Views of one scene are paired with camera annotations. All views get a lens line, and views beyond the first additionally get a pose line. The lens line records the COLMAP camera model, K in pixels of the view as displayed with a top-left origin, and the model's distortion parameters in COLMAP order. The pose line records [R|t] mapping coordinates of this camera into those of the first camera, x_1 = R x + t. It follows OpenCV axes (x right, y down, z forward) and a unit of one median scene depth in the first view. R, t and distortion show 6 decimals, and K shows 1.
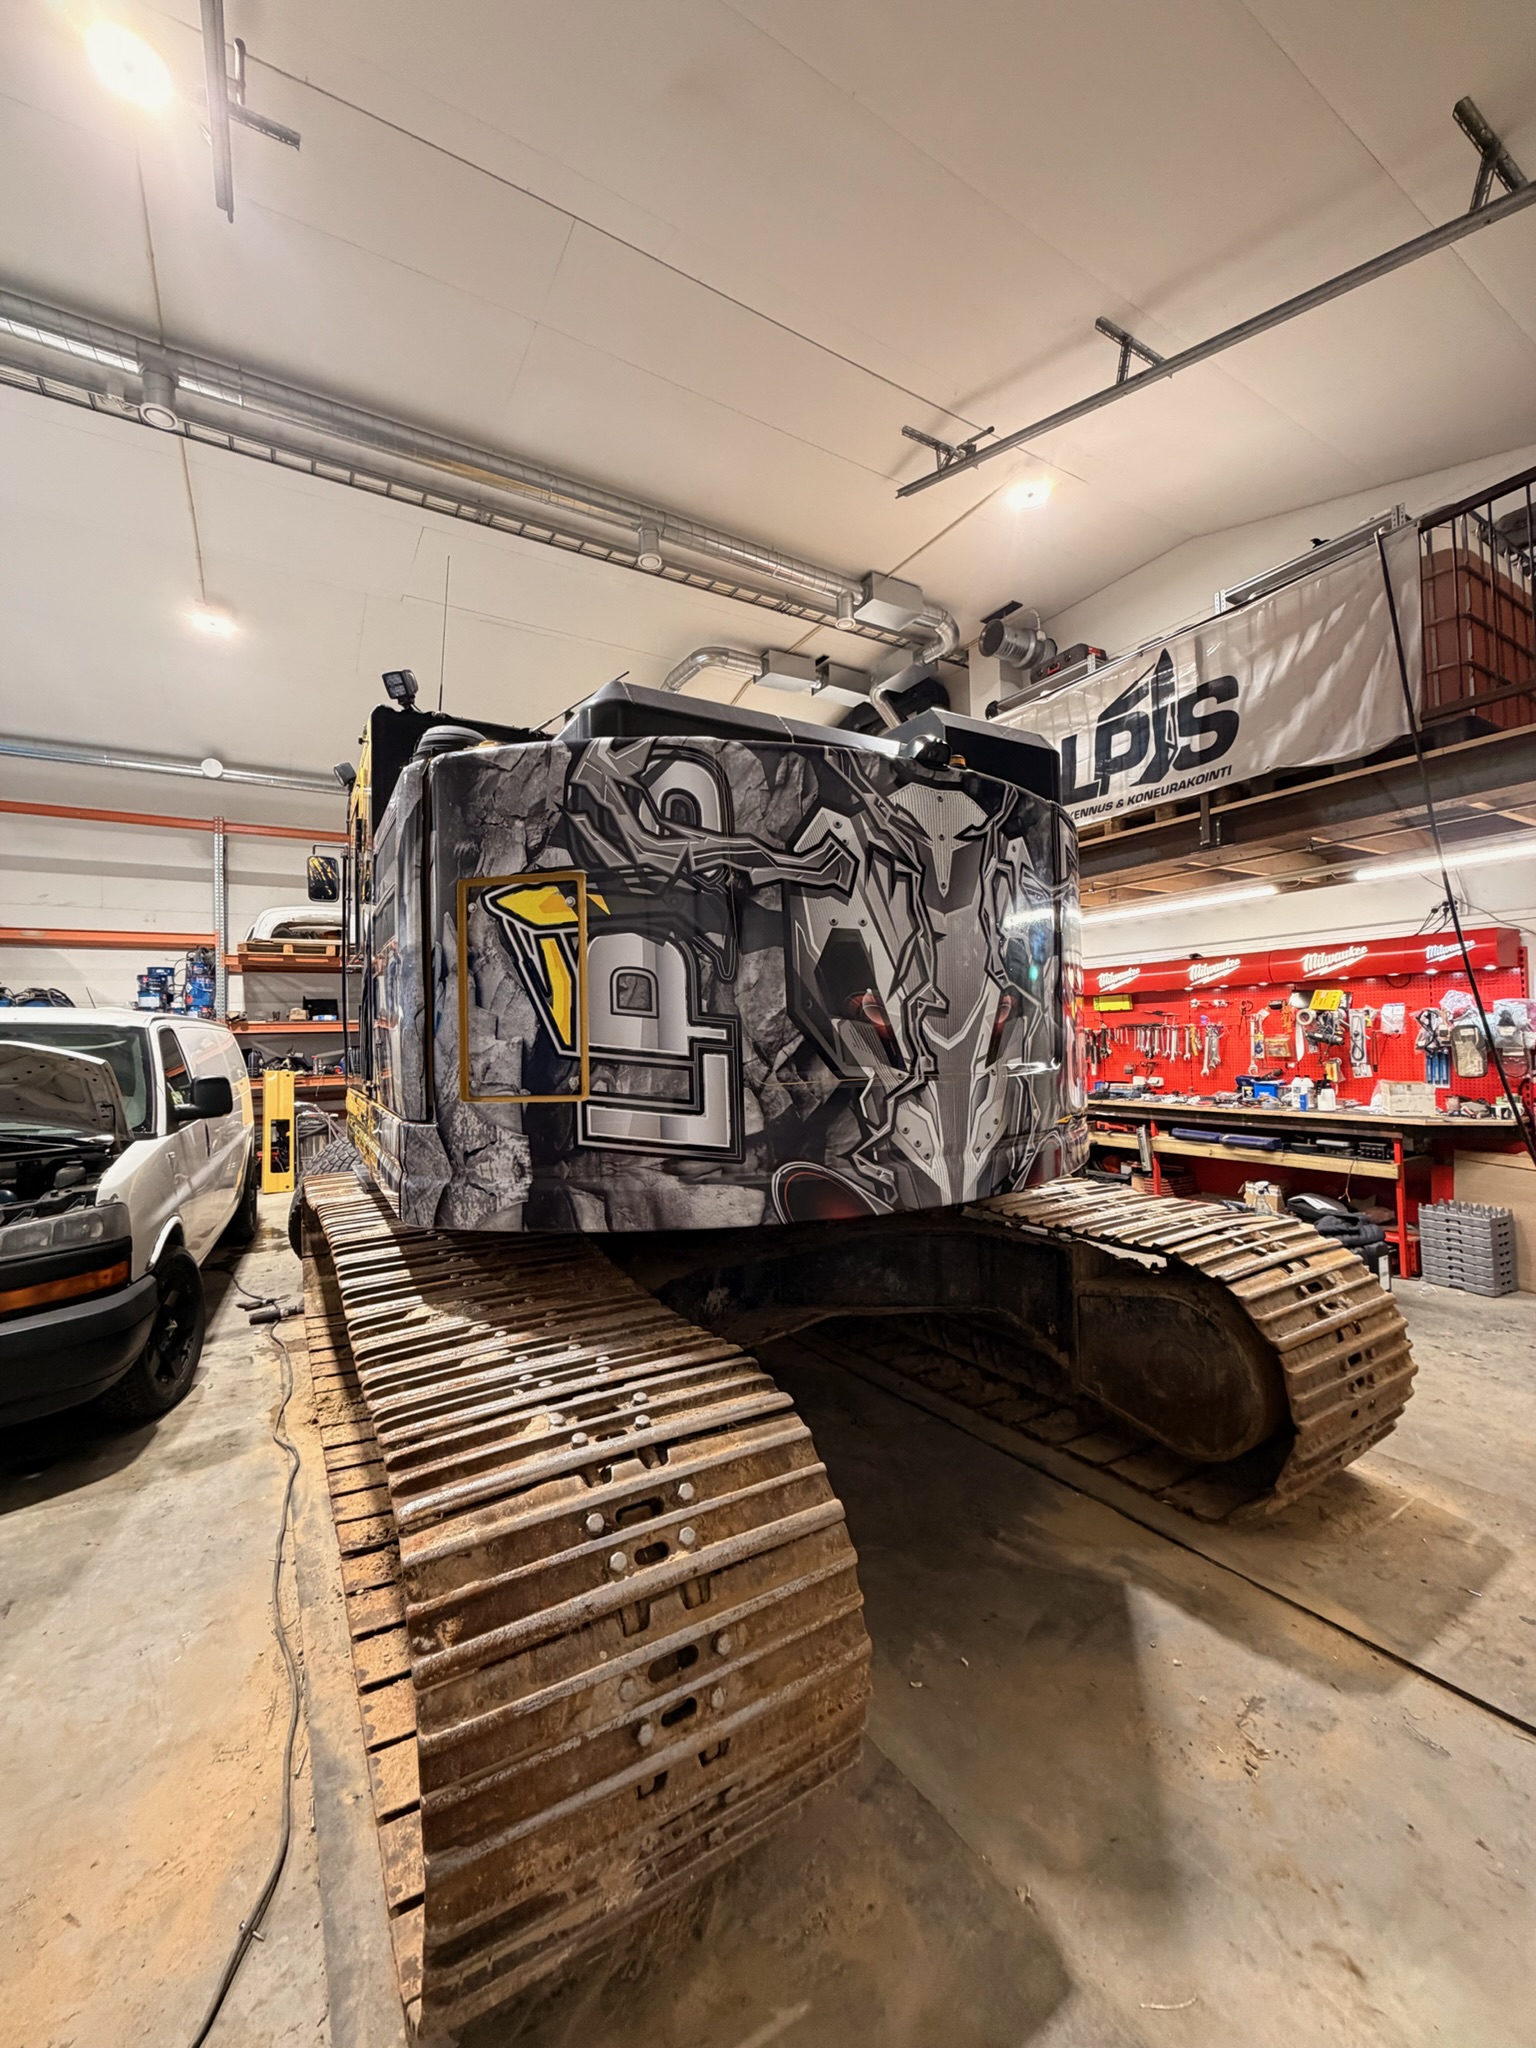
lens RADIAL K [[814.5, 0, 768.0], [0, 814.5, 1024.0], [0, 0, 1]] dist [0.004831, 0.000185]
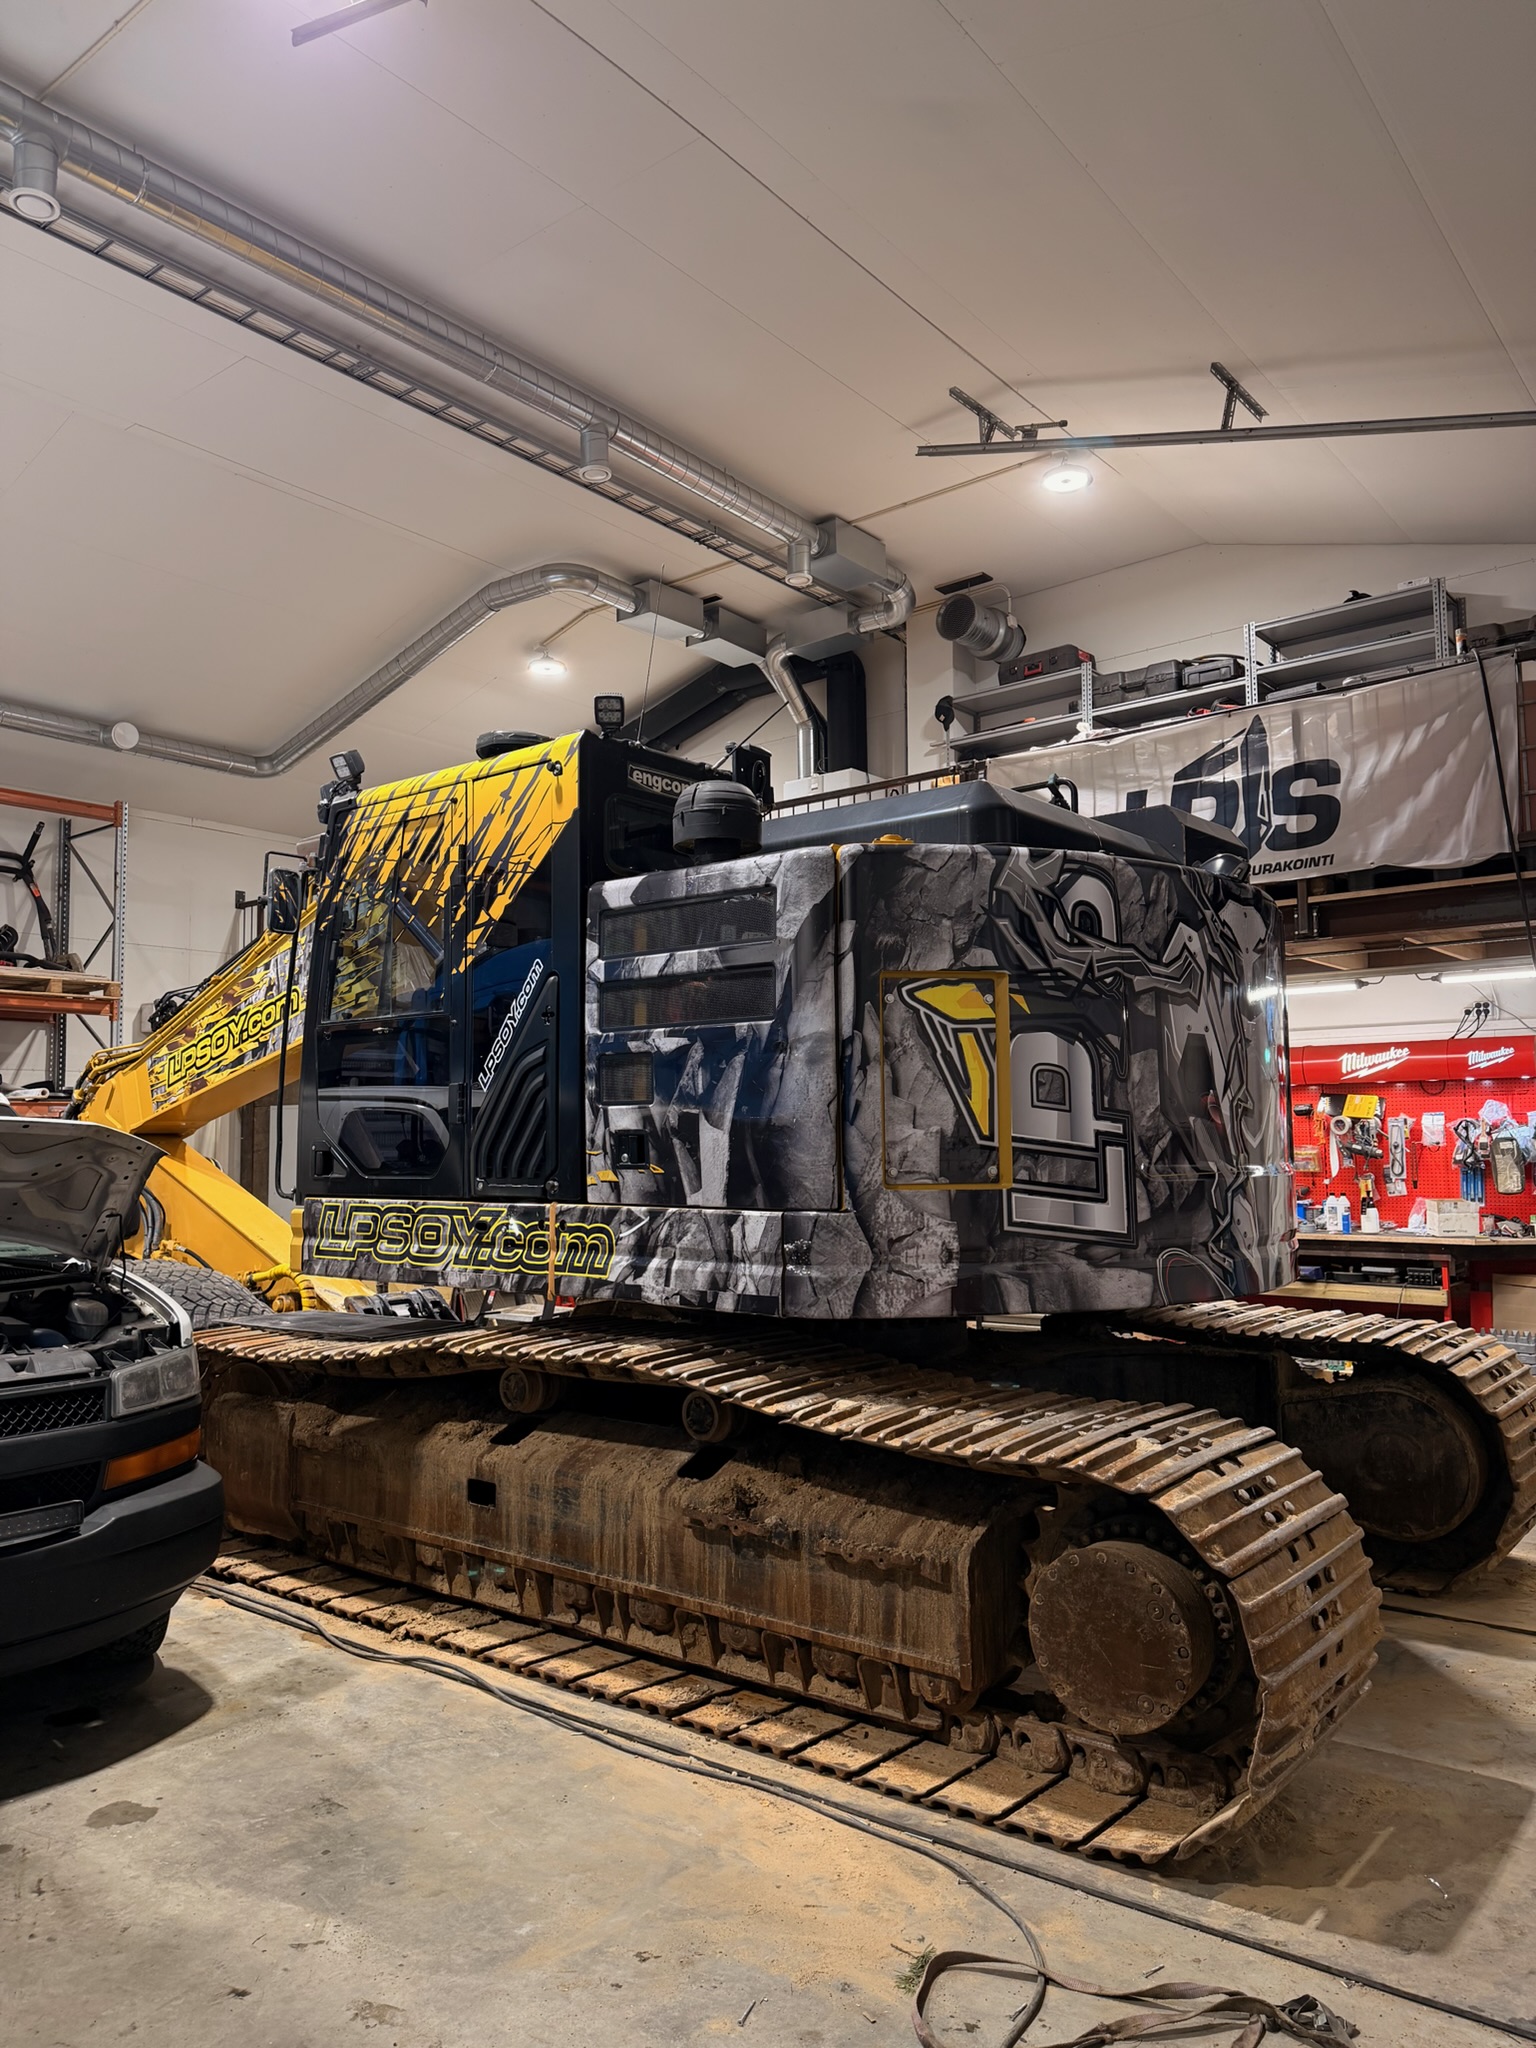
lens RADIAL K [[1430.0, 0, 779.7], [0, 1430.0, 1034.3], [0, 0, 1]] dist [0.129727, -0.212913]
pose [[0.939674, 0.041615, 0.339531, -1.094391], [-0.020361, 0.997617, -0.065926, 0.022649], [-0.341465, 0.055035, 0.938282, -0.628403]]
